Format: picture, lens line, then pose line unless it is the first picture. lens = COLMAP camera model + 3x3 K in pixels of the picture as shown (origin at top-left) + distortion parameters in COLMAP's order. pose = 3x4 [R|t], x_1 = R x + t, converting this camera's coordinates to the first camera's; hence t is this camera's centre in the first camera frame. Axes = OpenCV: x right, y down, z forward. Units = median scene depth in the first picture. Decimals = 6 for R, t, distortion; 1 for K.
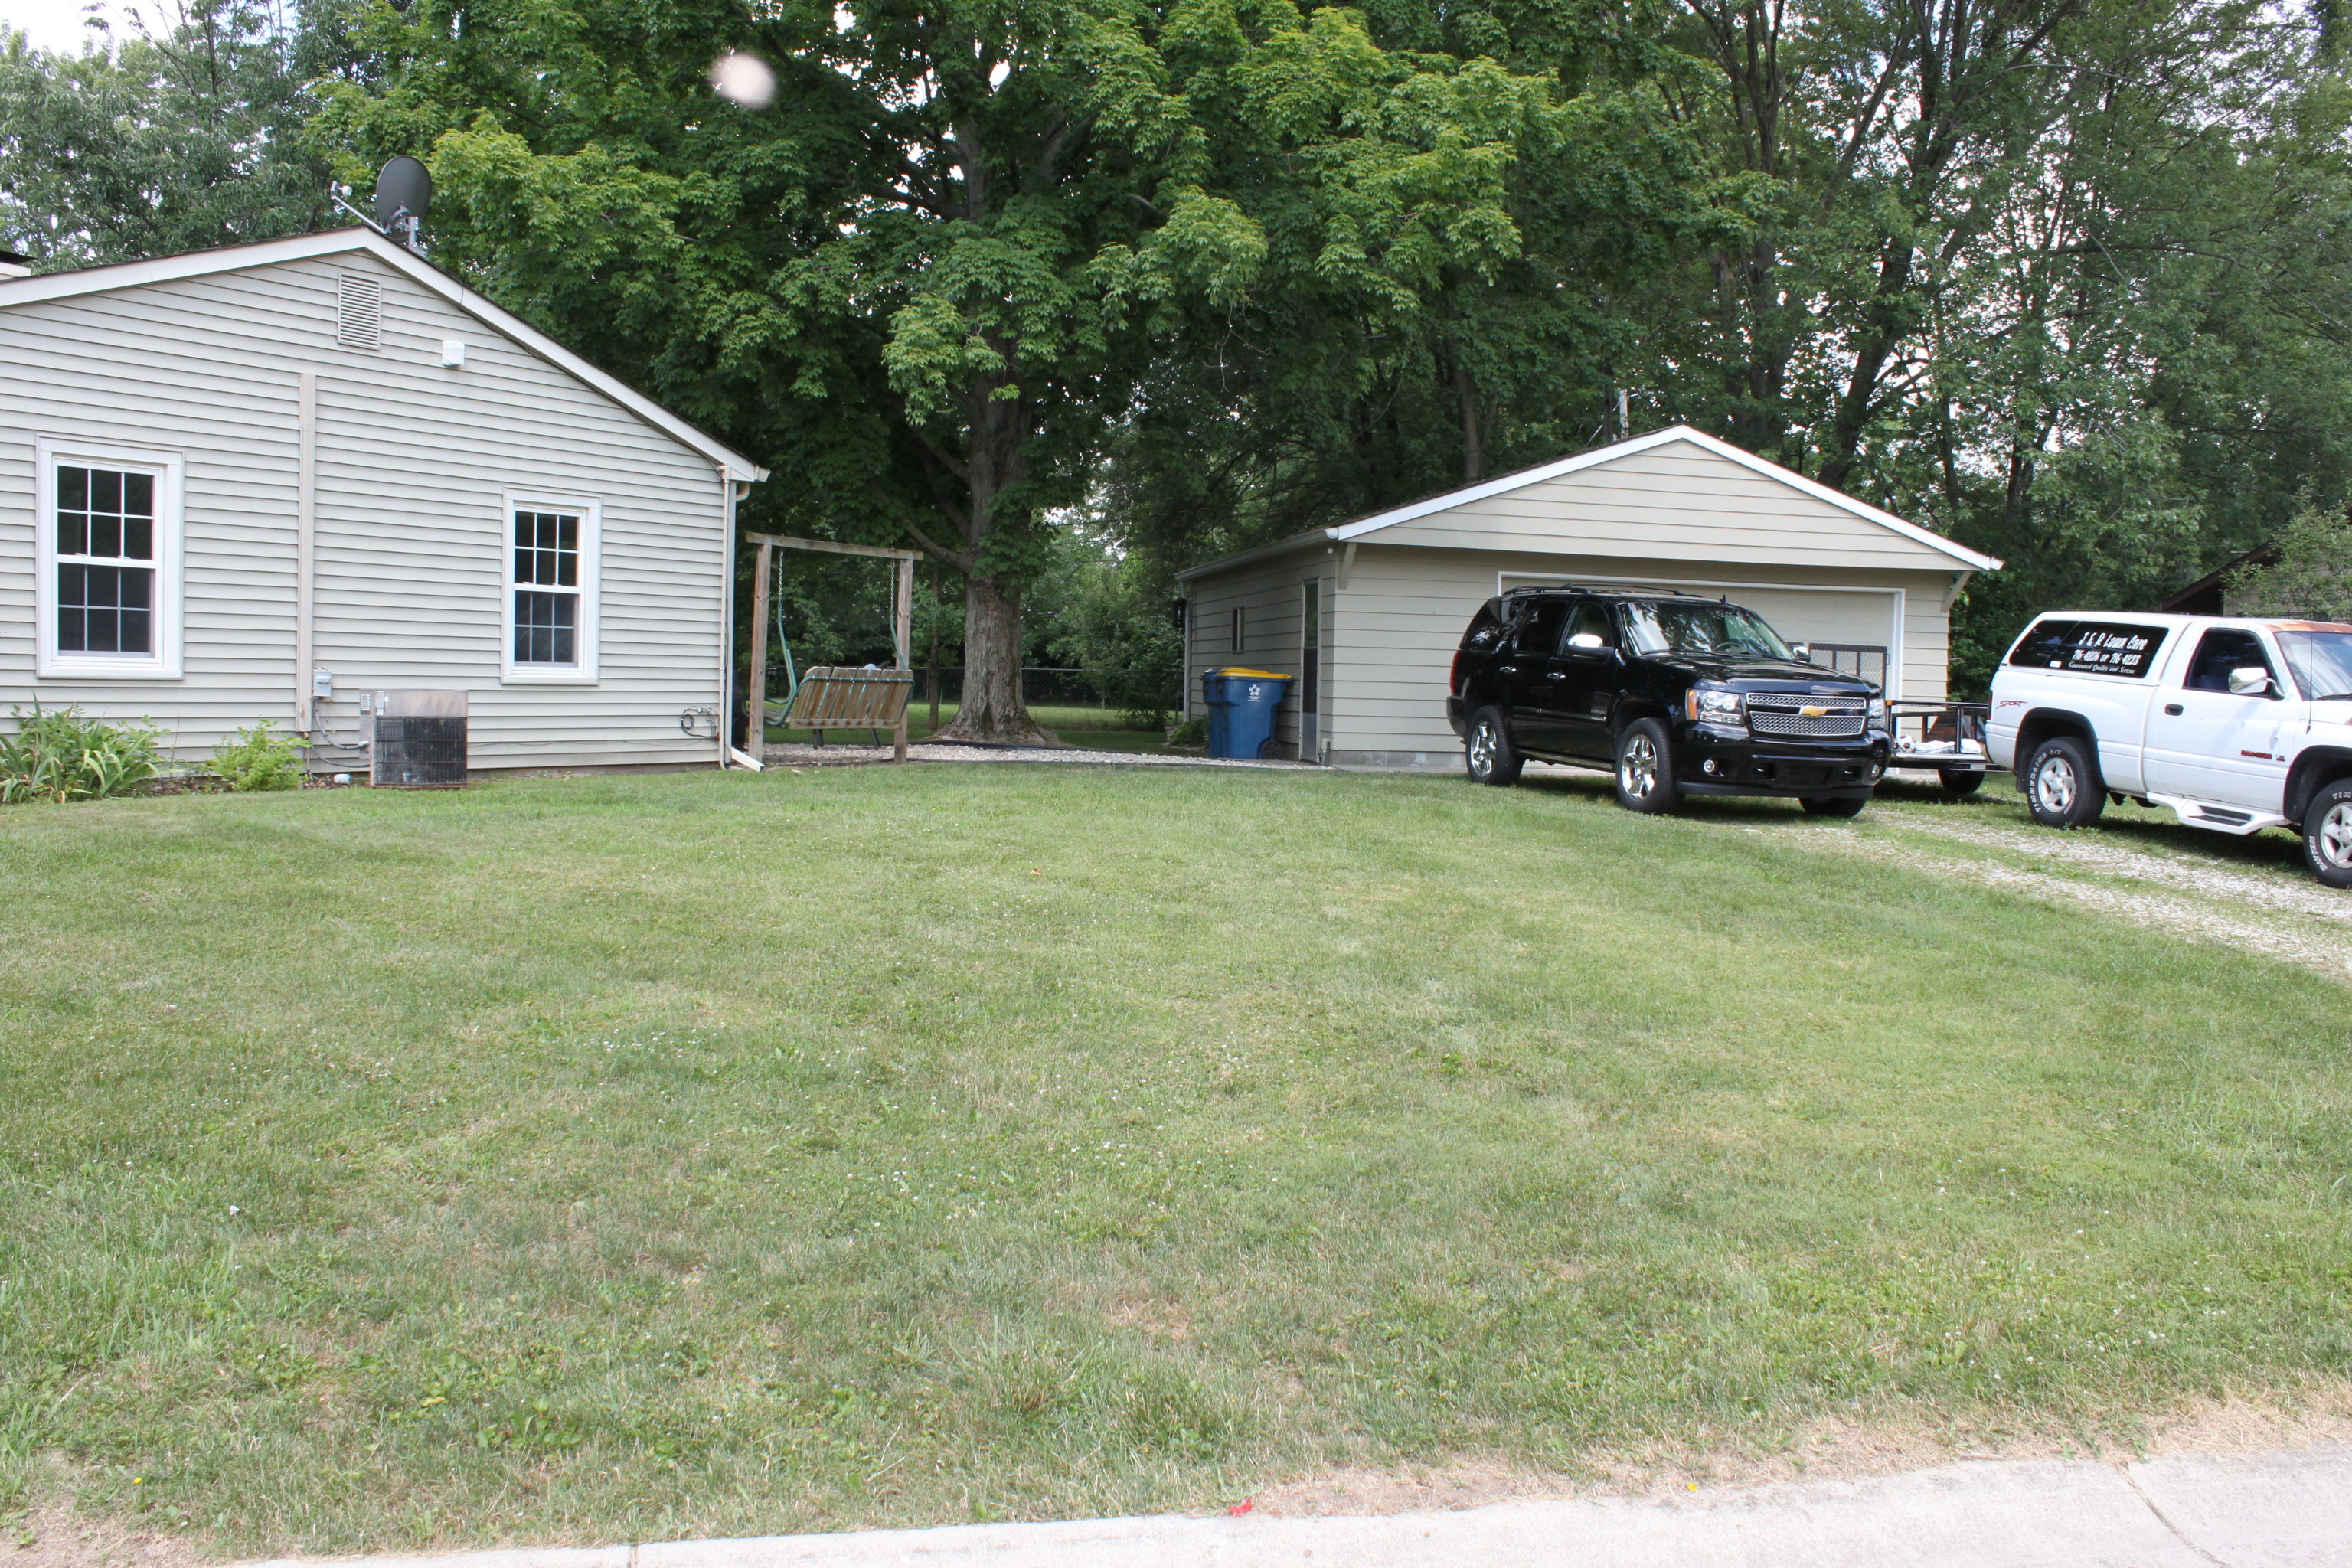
lens RADIAL K [[2004.7, 0, 1176.0], [0, 2004.7, 784.0], [0, 0, 1]] dist [-0.155506, 0.126473]
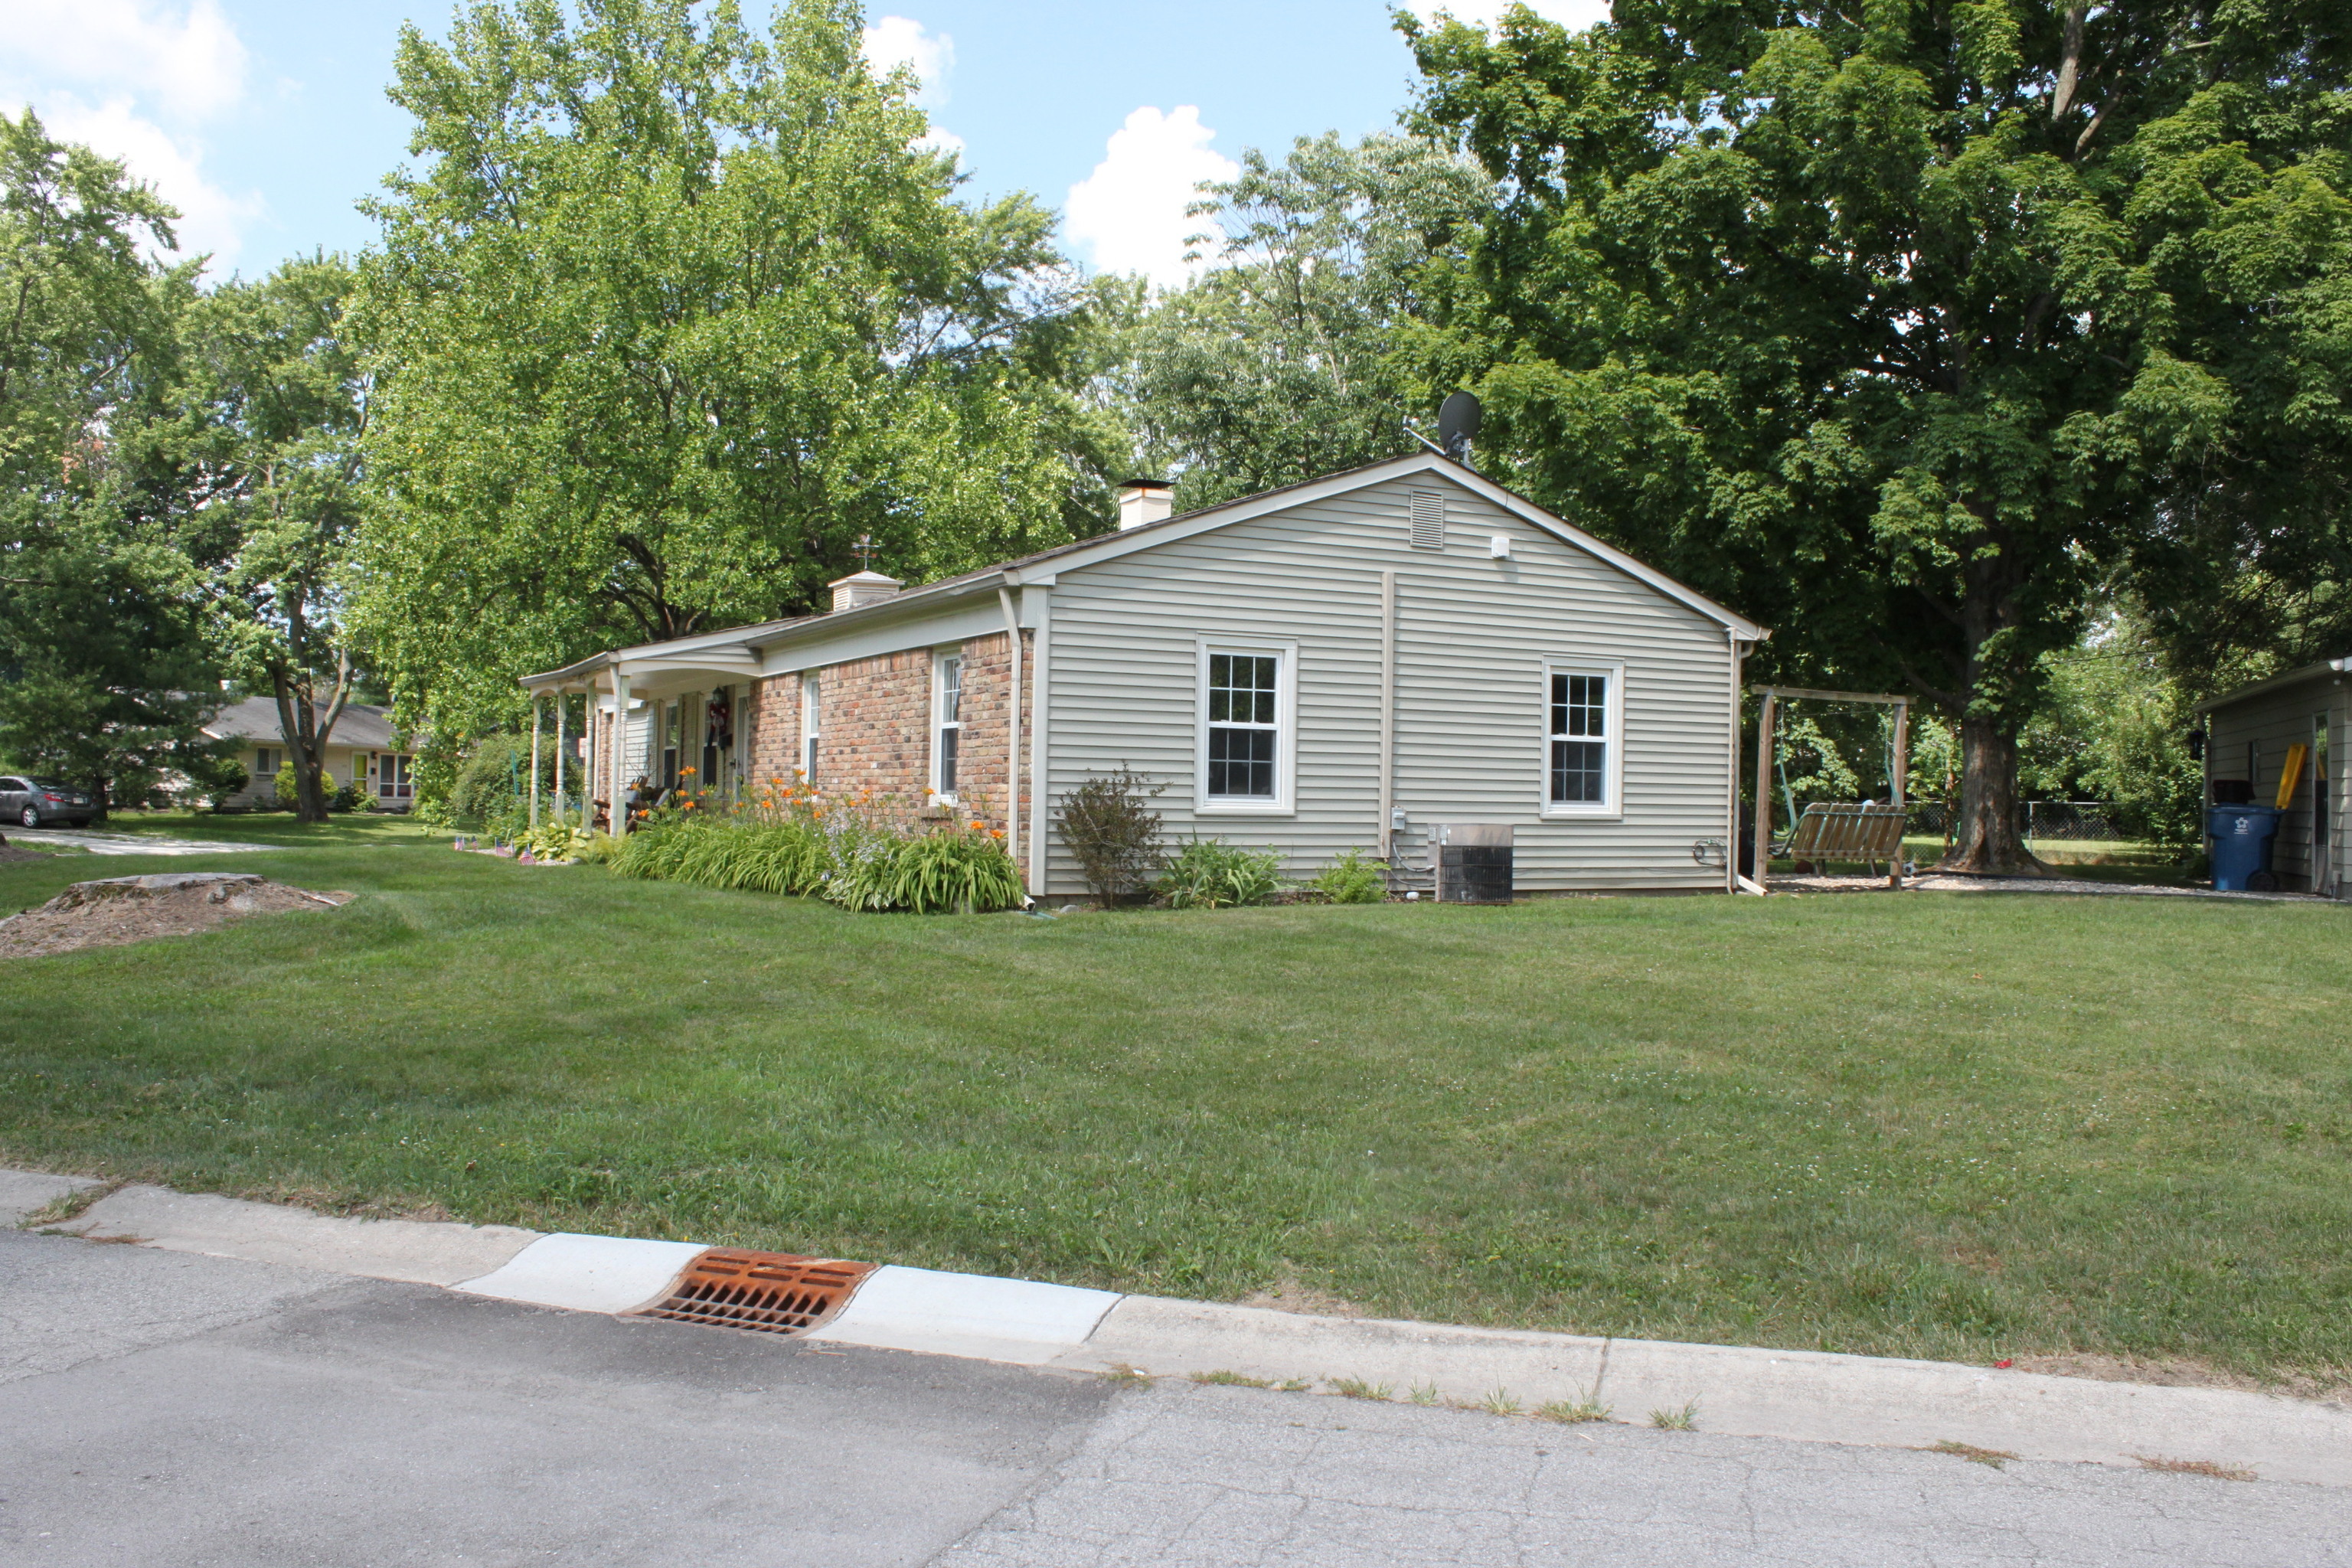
lens RADIAL K [[2004.7, 0, 1176.0], [0, 2004.7, 784.0], [0, 0, 1]] dist [-0.155506, 0.126473]
pose [[0.873307, -0.013108, -0.486994, 0.051778], [-0.019998, 0.997831, -0.062720, 0.007726], [0.486760, 0.064512, 0.871150, -0.156354]]
